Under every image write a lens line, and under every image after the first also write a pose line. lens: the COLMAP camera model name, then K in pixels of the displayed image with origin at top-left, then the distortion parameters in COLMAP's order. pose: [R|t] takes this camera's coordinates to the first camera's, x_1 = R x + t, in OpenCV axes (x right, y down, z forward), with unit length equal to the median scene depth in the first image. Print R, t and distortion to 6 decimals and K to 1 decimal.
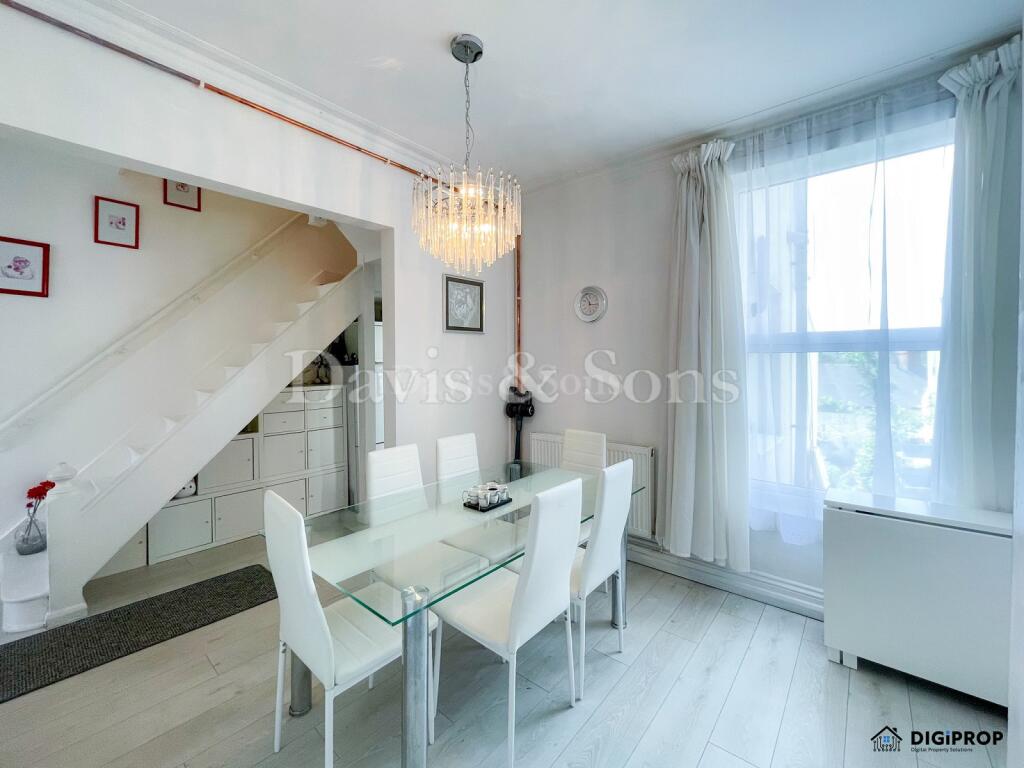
lens RADIAL K [[423.7, 0, 496.9], [0, 423.7, 377.4], [0, 0, 1]] dist [-0.000509, -0.000077]
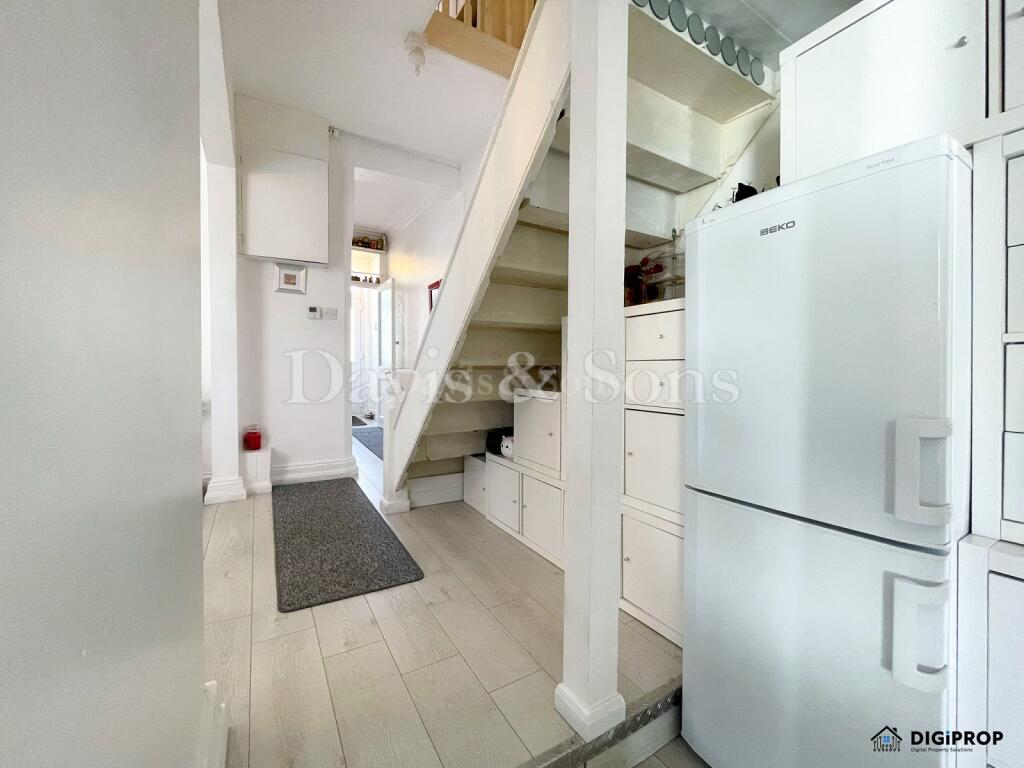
lens RADIAL K [[417.7, 0, 512.0], [0, 417.7, 384.0], [0, 0, 1]] dist [0.000889, 0.000140]
pose [[-0.296247, 0.046725, -0.953968, -0.012733], [-0.036916, 0.997496, 0.060321, 0.111315], [0.954398, 0.053086, -0.293780, 1.383507]]
